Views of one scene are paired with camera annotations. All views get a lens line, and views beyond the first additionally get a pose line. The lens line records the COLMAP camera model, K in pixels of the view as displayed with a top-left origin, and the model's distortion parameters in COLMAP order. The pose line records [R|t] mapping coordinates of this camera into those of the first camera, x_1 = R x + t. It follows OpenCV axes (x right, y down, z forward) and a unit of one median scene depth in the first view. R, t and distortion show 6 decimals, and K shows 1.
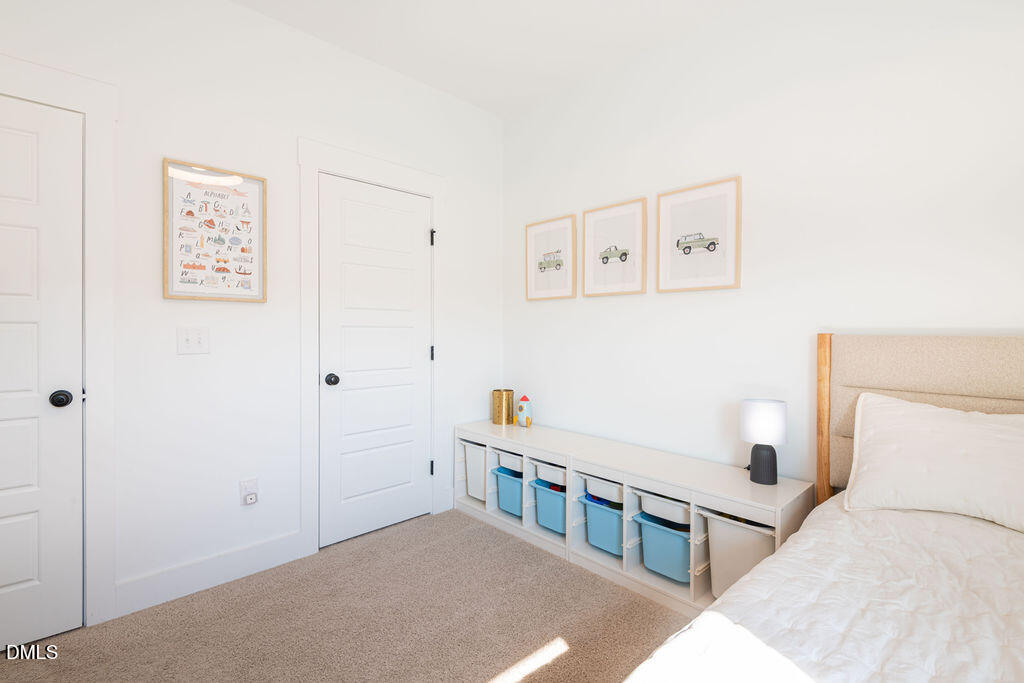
lens RADIAL K [[468.6, 0, 511.3], [0, 468.6, 336.0], [0, 0, 1]] dist [0.013863, -0.008838]
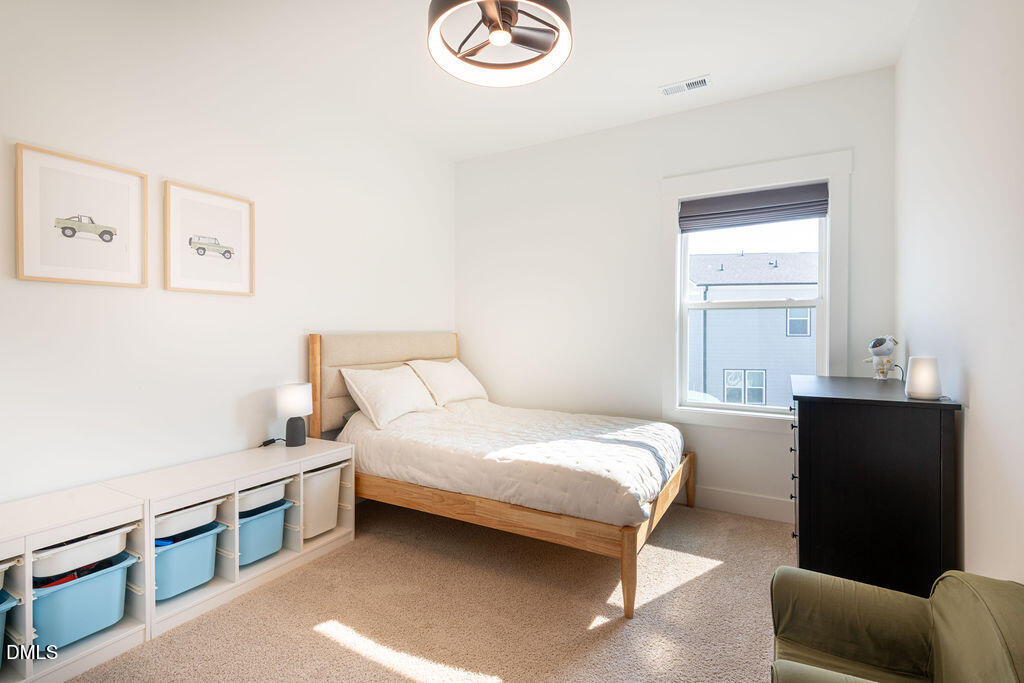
lens RADIAL K [[468.6, 0, 519.8], [0, 468.6, 336.7], [0, 0, 1]] dist [0.013863, -0.008838]
pose [[-0.305982, -0.007805, 0.952005, -0.794980], [0.016283, 0.999777, 0.013430, -0.004652], [-0.951898, 0.019611, -0.305786, 0.680916]]
